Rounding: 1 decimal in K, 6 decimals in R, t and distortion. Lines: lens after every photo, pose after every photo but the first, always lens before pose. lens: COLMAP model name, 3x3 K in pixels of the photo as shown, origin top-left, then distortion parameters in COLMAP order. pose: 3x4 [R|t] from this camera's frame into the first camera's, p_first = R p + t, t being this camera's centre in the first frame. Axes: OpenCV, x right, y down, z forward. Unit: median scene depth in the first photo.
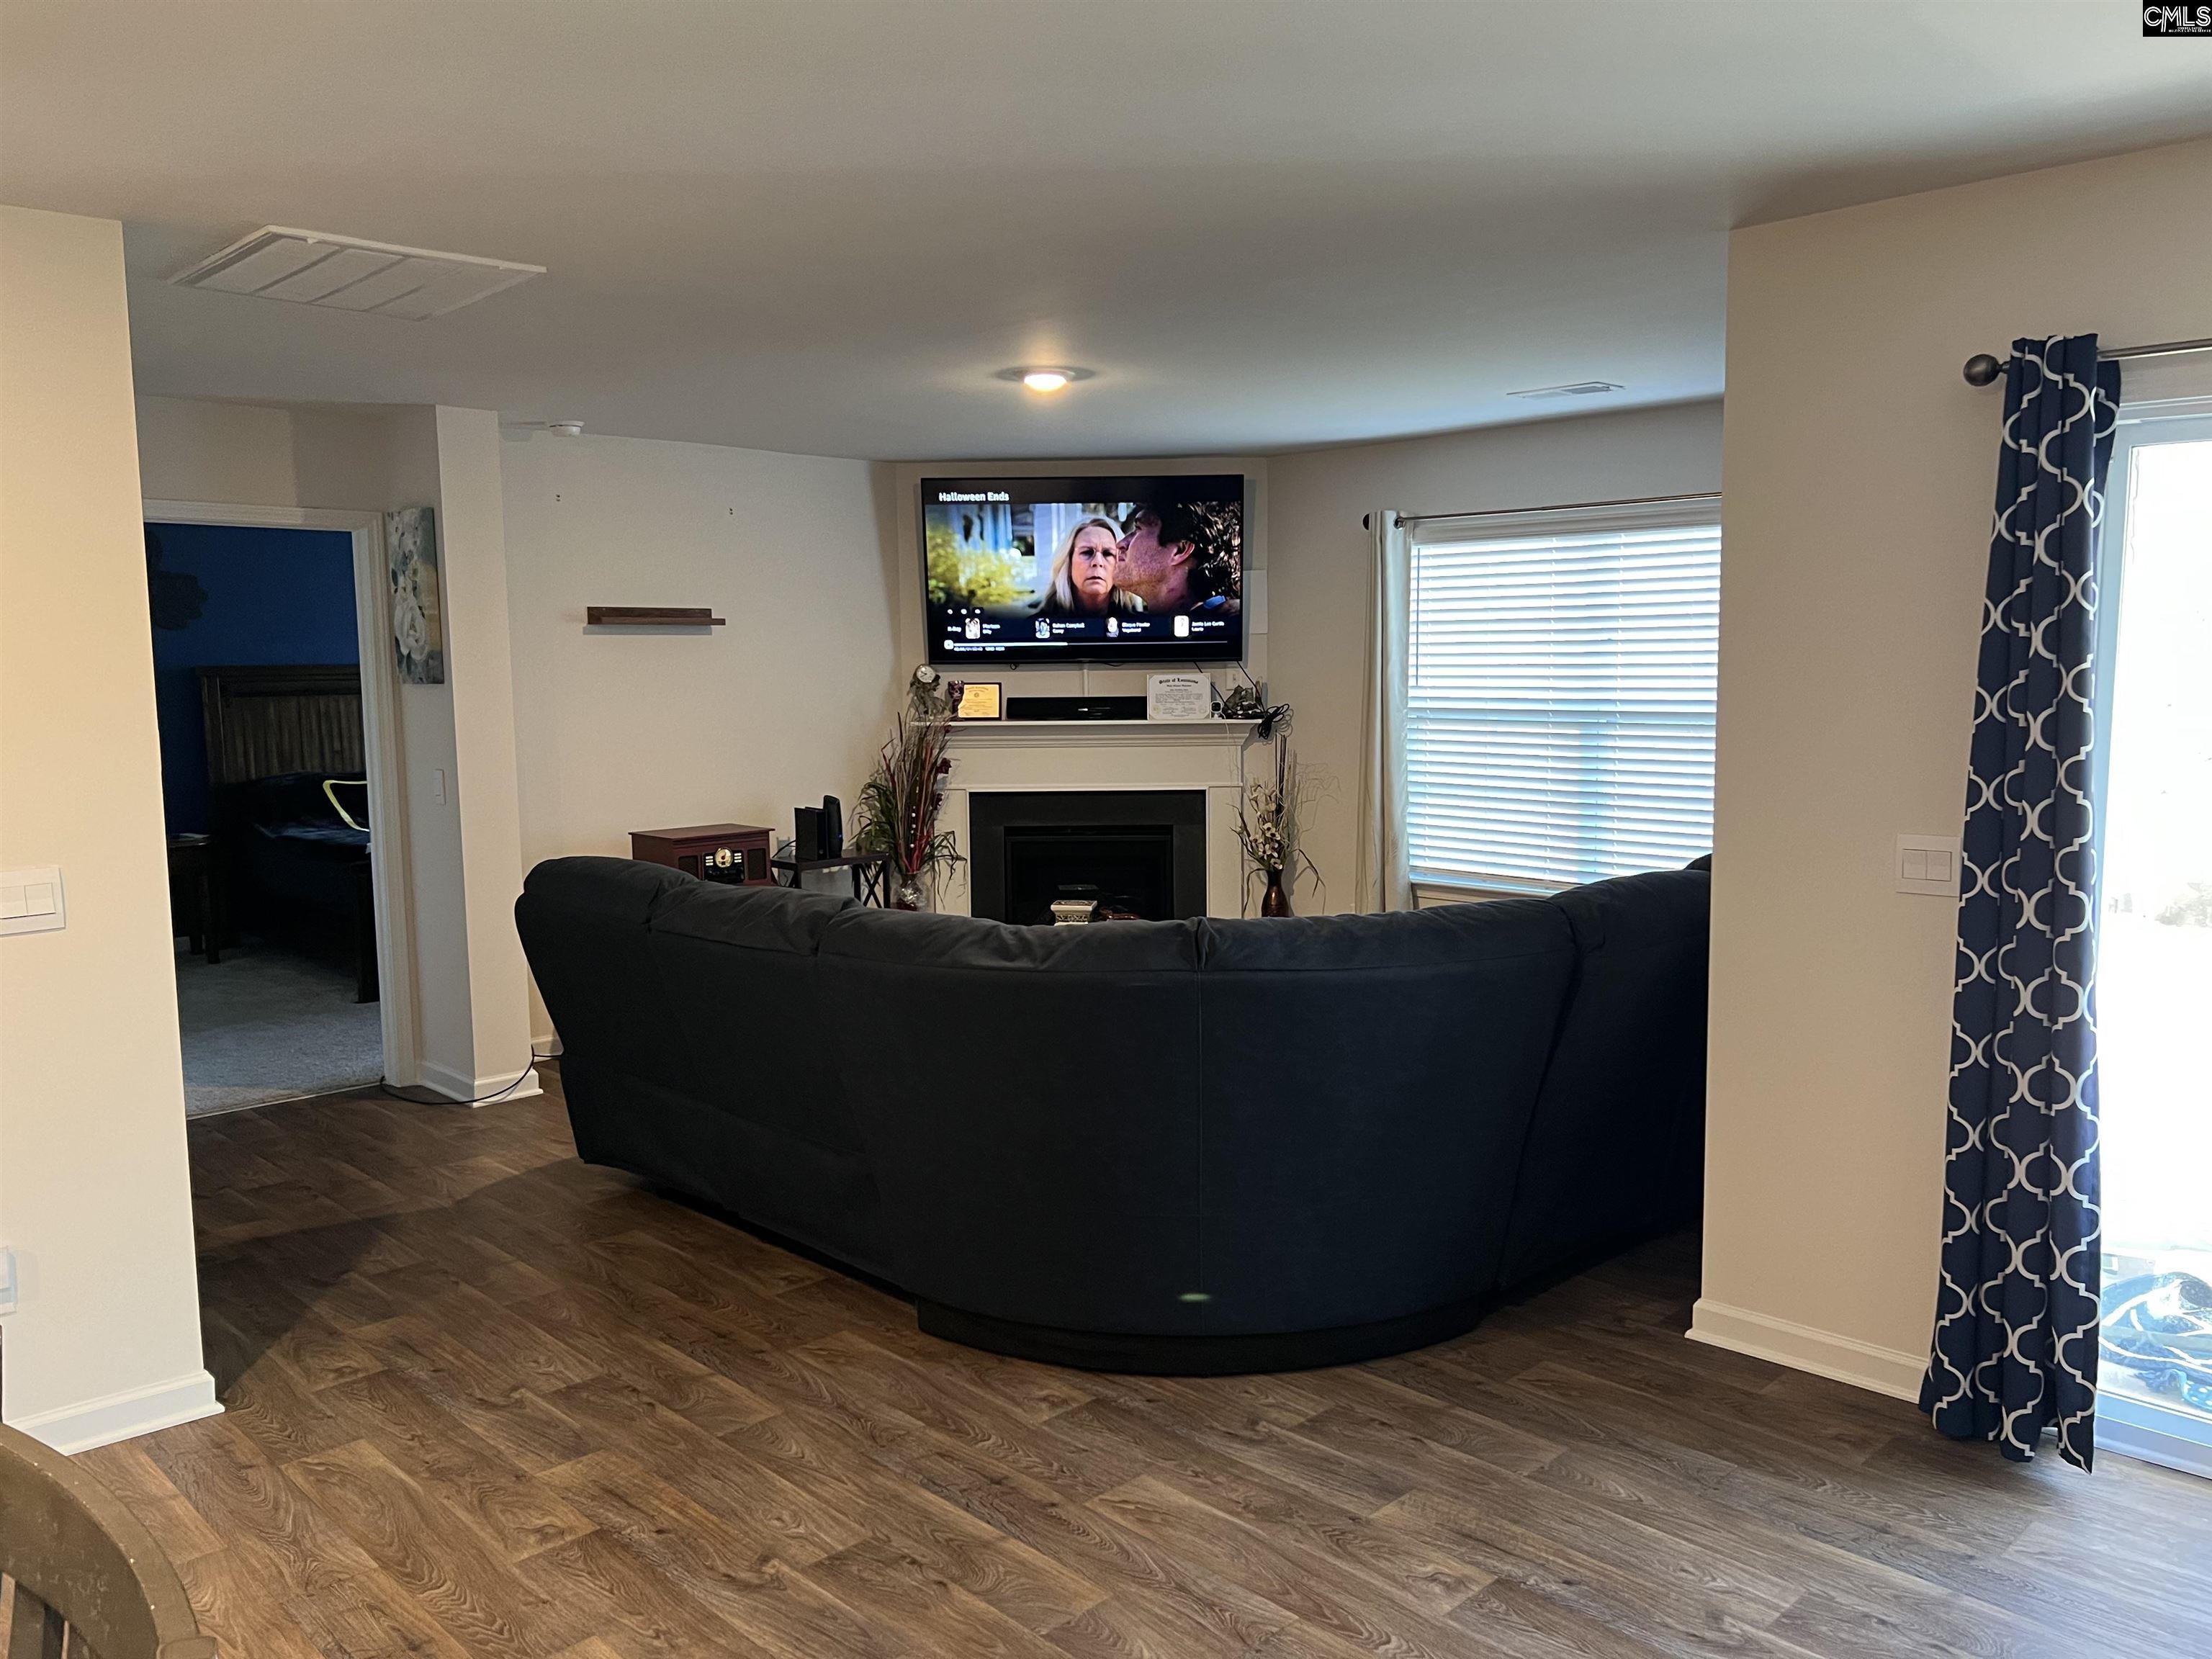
lens RADIAL K [[1662.7, 0, 1107.0], [0, 1662.7, 830.3], [0, 0, 1]] dist [0.032380, -0.024800]
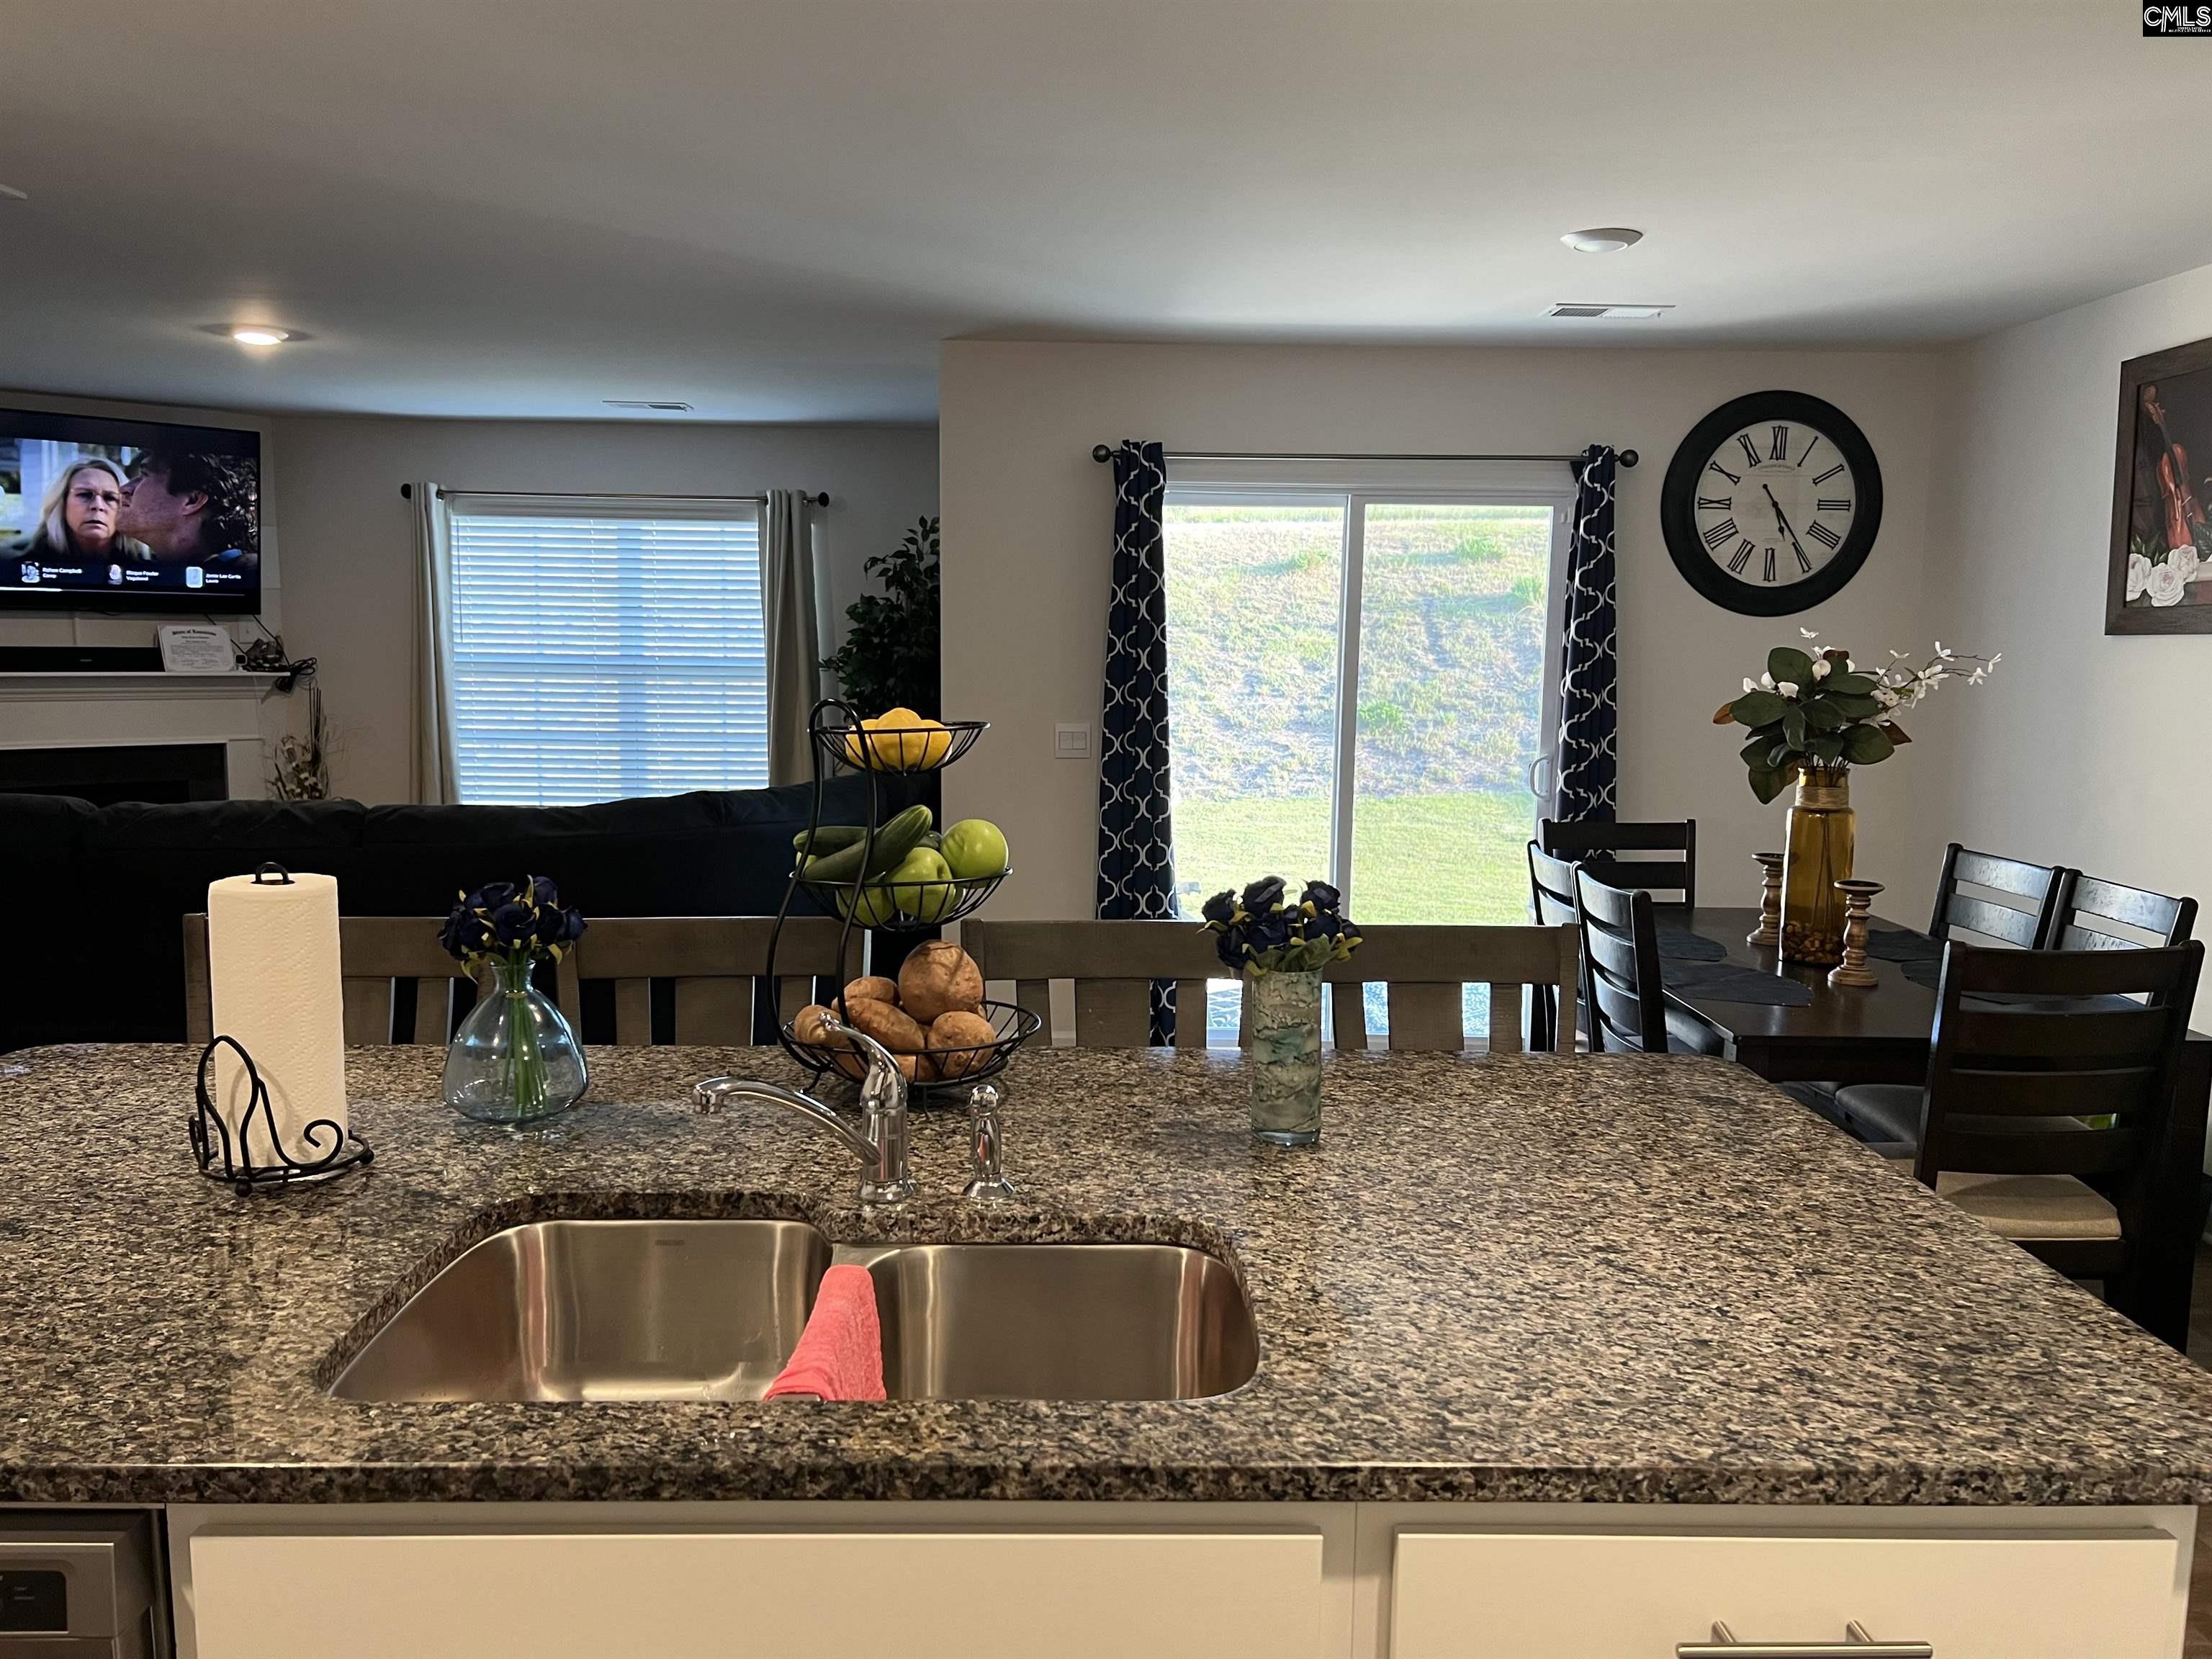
lens RADIAL K [[1662.7, 0, 1112.4], [0, 1662.7, 836.4], [0, 0, 1]] dist [0.032380, -0.024800]
pose [[0.693513, -0.062910, 0.717692, -0.306699], [0.054274, 0.997912, 0.035028, 0.026792], [-0.718397, 0.014660, 0.695479, -0.089197]]
